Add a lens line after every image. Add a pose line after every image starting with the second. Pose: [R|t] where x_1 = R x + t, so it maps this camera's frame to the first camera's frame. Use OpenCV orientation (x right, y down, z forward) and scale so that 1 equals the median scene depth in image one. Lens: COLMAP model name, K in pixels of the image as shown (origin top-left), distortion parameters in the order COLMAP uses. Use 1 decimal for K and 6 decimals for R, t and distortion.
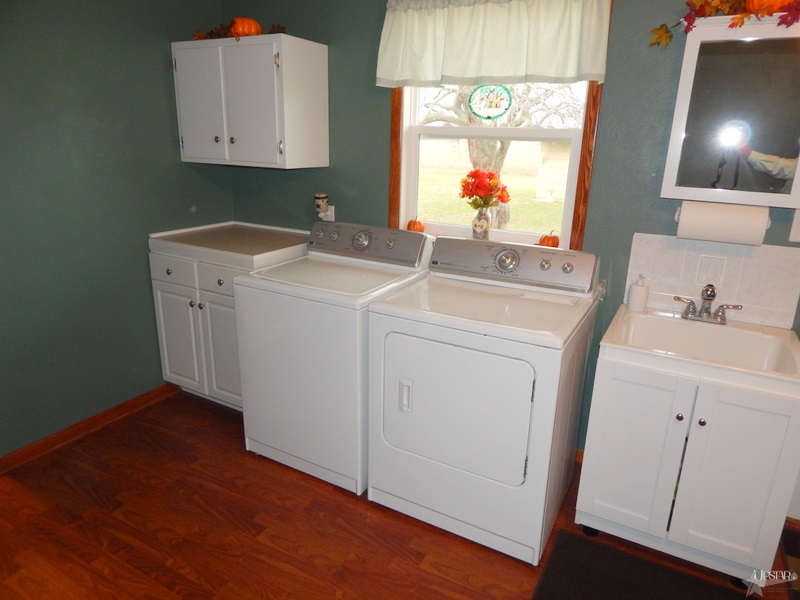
lens RADIAL K [[527.9, 0, 403.7], [0, 527.9, 299.6], [0, 0, 1]] dist [0.003357, -0.002143]
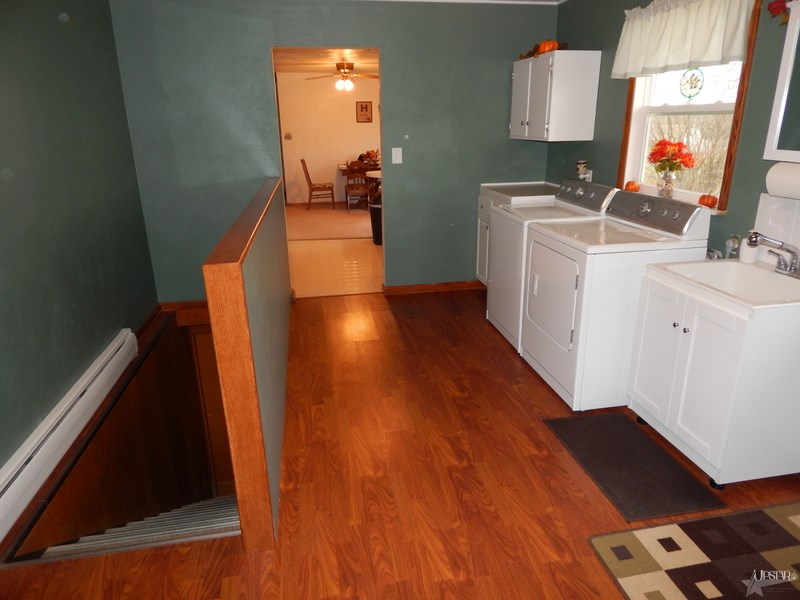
lens RADIAL K [[527.9, 0, 403.7], [0, 527.9, 299.6], [0, 0, 1]] dist [0.003357, -0.002143]
pose [[0.636481, 0.213990, -0.741013, 0.719890], [-0.201502, 0.973510, 0.108053, 0.107610], [0.744506, 0.080542, 0.662740, -0.250383]]
